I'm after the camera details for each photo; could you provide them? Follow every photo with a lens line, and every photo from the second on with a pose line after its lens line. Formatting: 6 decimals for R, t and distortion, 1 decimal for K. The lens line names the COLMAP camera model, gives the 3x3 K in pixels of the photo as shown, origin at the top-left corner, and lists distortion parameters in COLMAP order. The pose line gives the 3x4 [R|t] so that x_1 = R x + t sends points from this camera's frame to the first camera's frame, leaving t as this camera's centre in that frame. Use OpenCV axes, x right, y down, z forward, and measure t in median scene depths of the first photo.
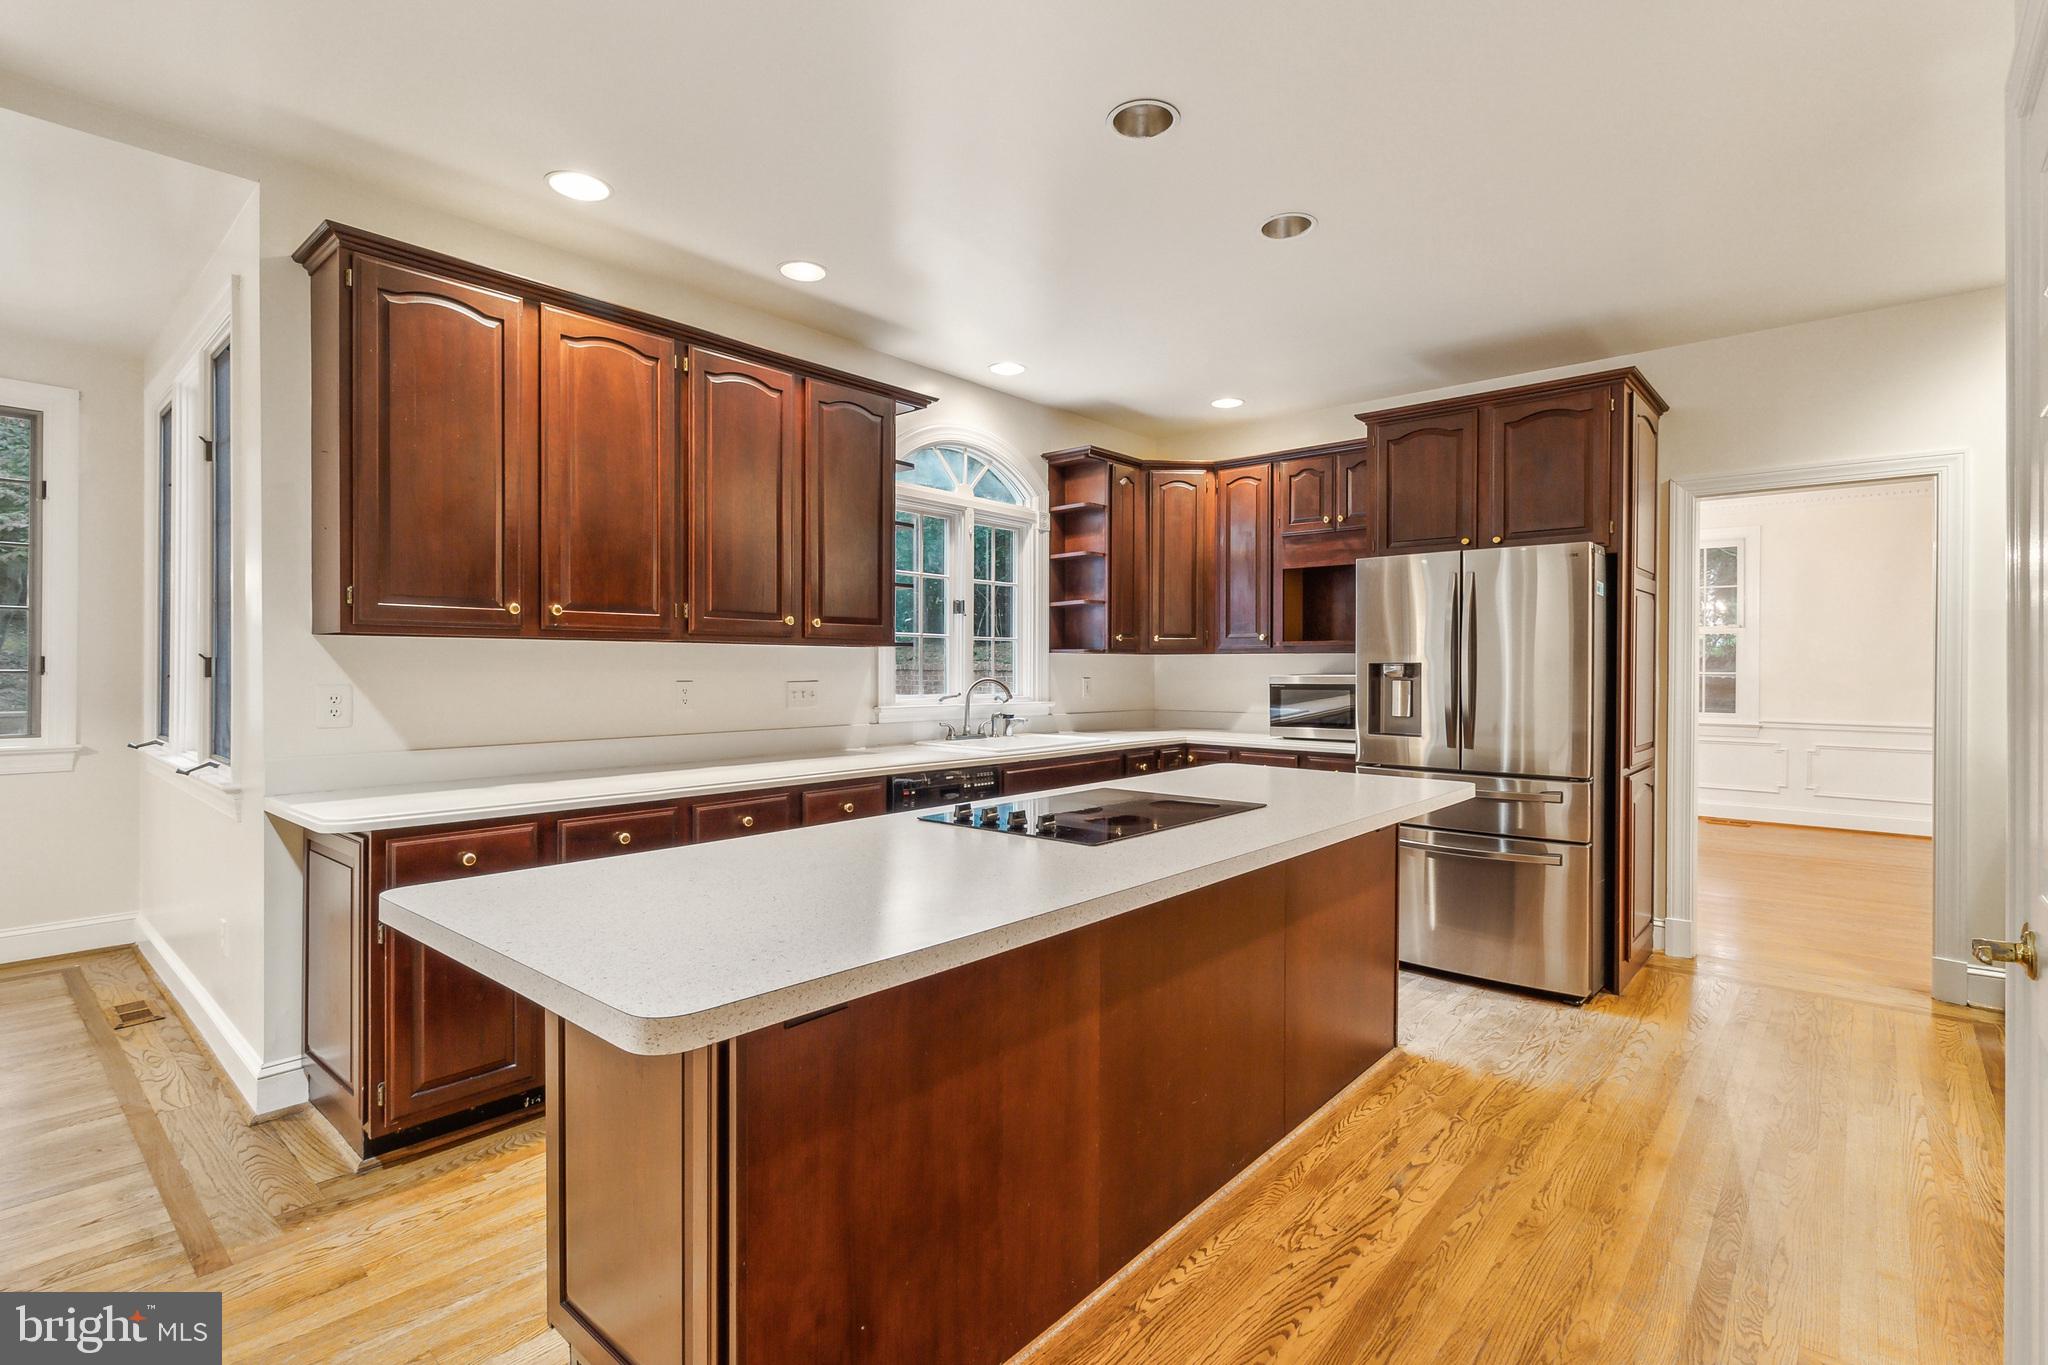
lens RADIAL K [[963.5, 0, 1024.1], [0, 963.5, 668.5], [0, 0, 1]] dist [0.002073, 0.000494]
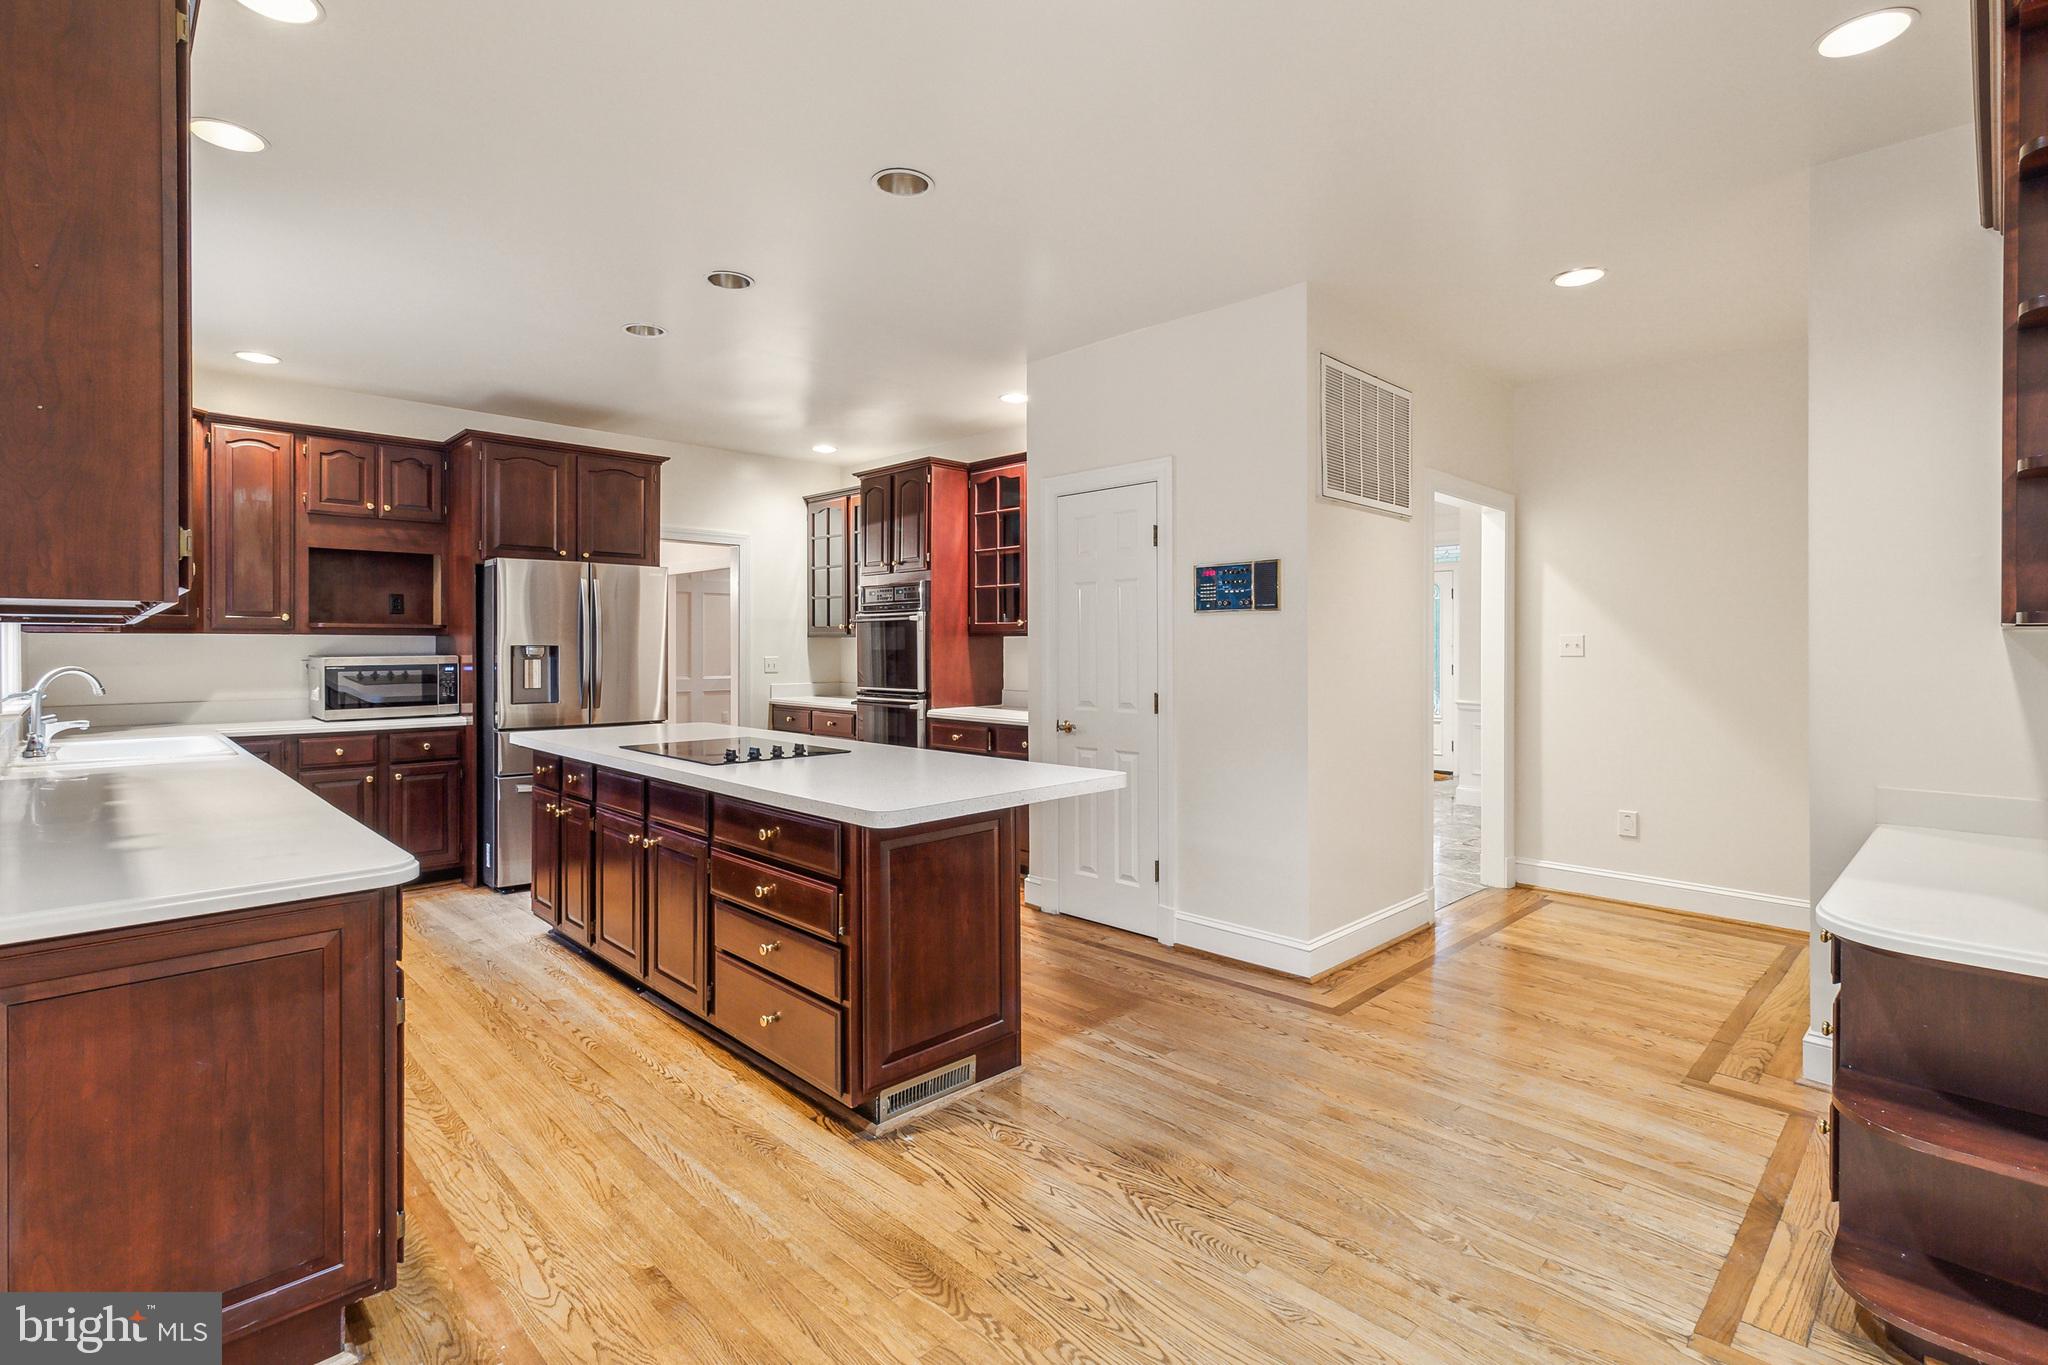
lens RADIAL K [[962.3, 0, 1026.5], [0, 962.3, 649.6], [0, 0, 1]] dist [0.002890, 0.000778]
pose [[0.077427, -0.007188, 0.996972, -0.707410], [0.002563, 0.999972, 0.007010, -0.006264], [-0.996995, 0.002013, 0.077443, 0.231476]]
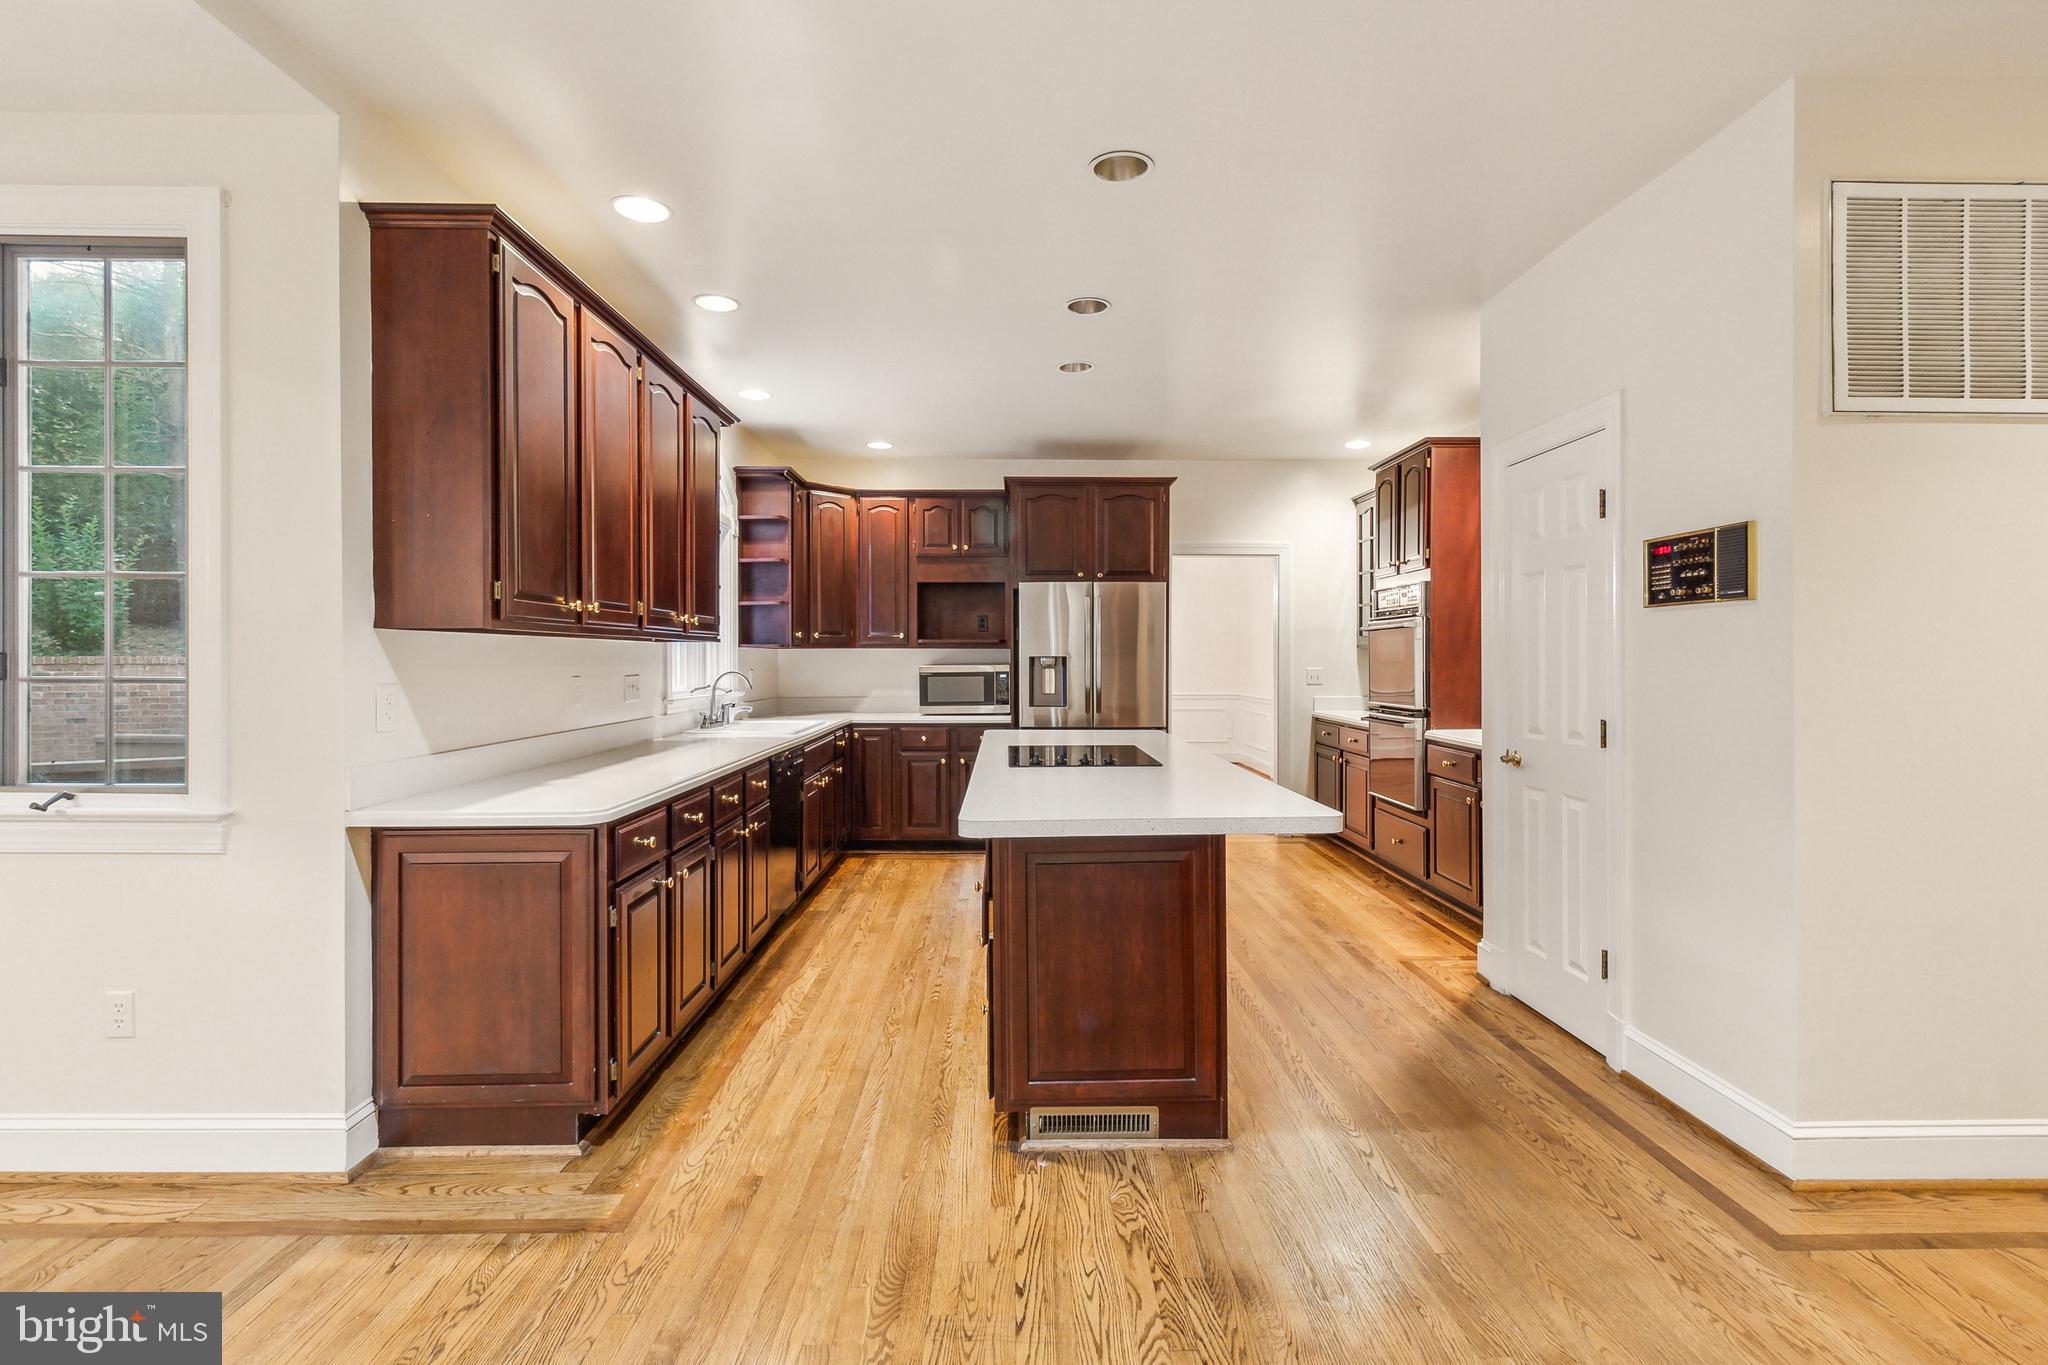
lens RADIAL K [[962.0, 0, 1026.1], [0, 962.0, 660.7], [0, 0, 1]] dist [0.001301, 0.000976]
pose [[0.740050, -0.005705, 0.672528, -0.531829], [0.004692, 0.999983, 0.003320, -0.003392], [-0.672535, 0.000699, 0.740065, -0.041461]]
